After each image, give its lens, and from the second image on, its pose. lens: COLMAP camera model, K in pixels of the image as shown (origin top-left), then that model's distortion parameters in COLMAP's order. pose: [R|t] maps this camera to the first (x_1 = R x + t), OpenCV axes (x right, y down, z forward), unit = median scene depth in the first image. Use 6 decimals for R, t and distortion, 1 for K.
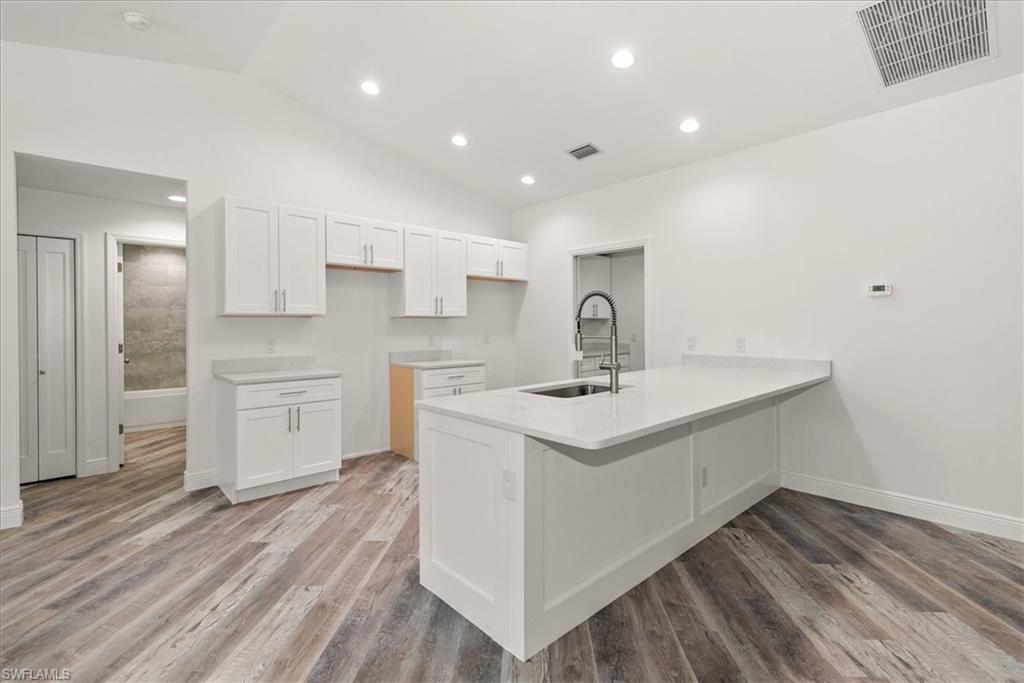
lens RADIAL K [[467.5, 0, 511.3], [0, 467.5, 324.4], [0, 0, 1]] dist [0.003349, -0.000158]
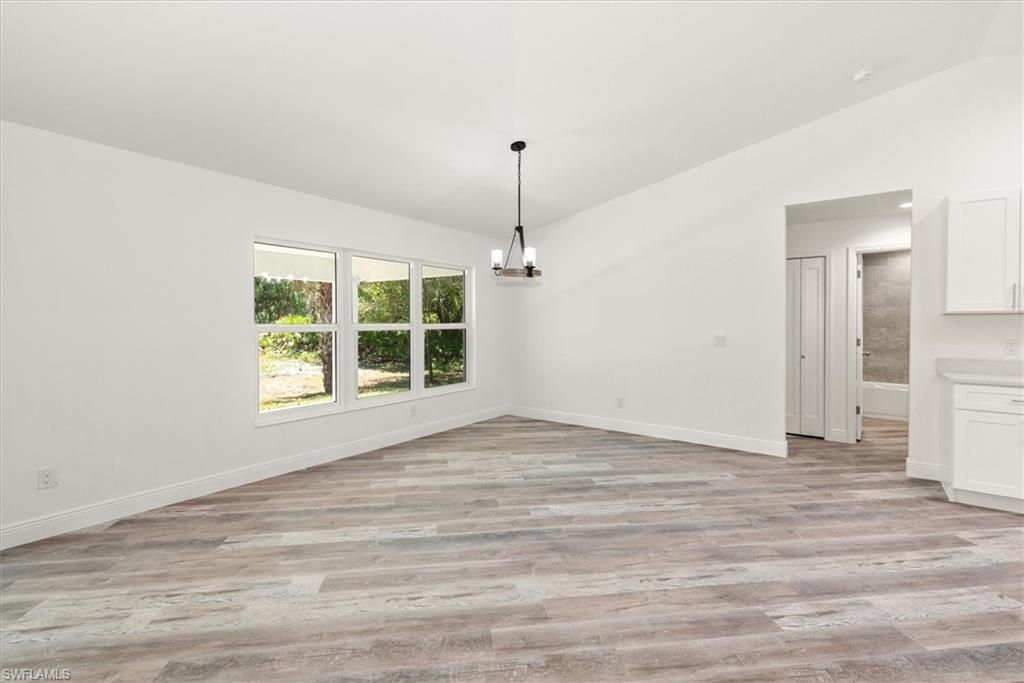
lens RADIAL K [[467.5, 0, 511.3], [0, 467.5, 324.4], [0, 0, 1]] dist [0.003349, -0.000158]
pose [[0.193598, 0.010587, -0.981024, 0.209560], [-0.005121, 0.999939, 0.009780, -0.001689], [0.981068, 0.003130, 0.193640, -0.124014]]
